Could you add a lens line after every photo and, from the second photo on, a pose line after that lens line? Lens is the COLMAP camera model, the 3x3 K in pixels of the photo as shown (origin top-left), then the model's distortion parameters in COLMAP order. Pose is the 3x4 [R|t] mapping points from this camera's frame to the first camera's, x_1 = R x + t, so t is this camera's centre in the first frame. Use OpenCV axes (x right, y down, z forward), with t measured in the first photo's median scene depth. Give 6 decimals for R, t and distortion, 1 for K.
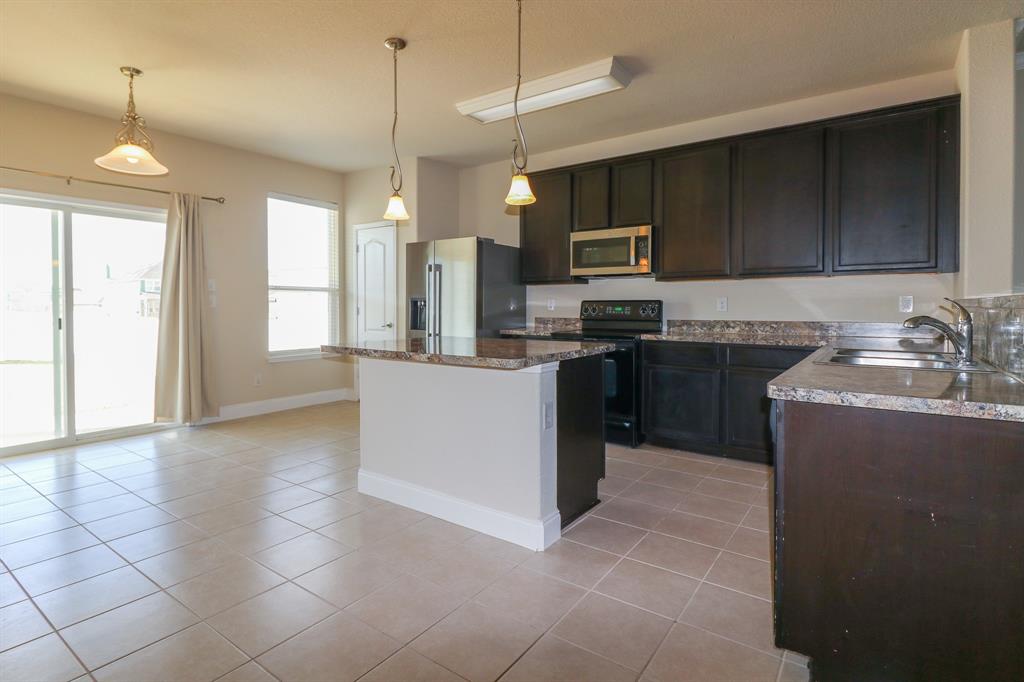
lens RADIAL K [[511.0, 0, 509.7], [0, 511.0, 312.0], [0, 0, 1]] dist [-0.001571, -0.000889]
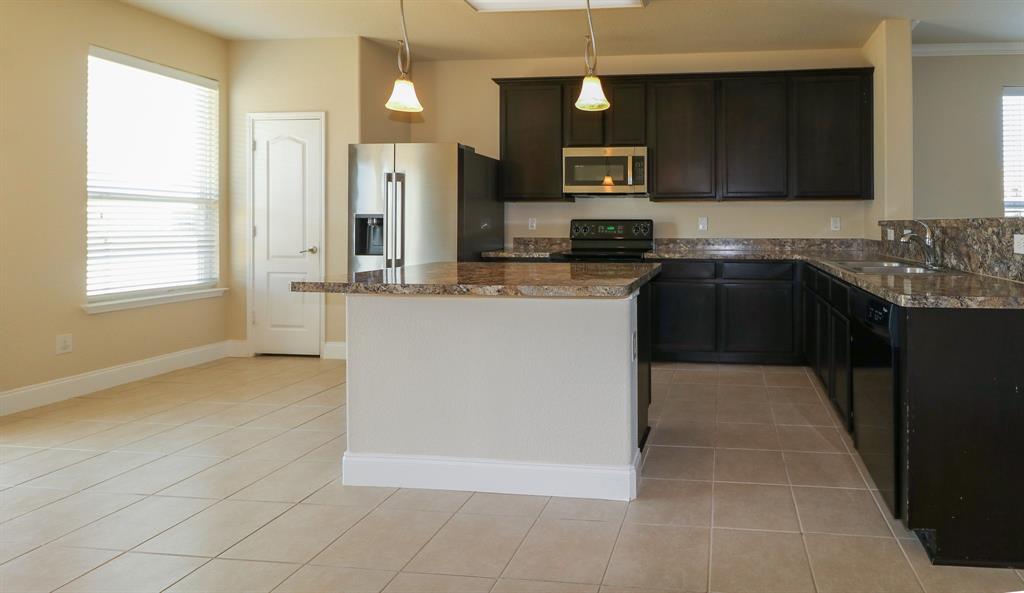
lens RADIAL K [[492.7, 0, 678.6], [0, 492.7, 223.9], [0, 0, 1]] dist [0.001549, -0.000140]
pose [[0.862609, 0.003027, 0.505862, -0.160351], [0.004606, 0.999894, -0.013837, -0.000308], [-0.505850, 0.014266, 0.862504, 0.108866]]
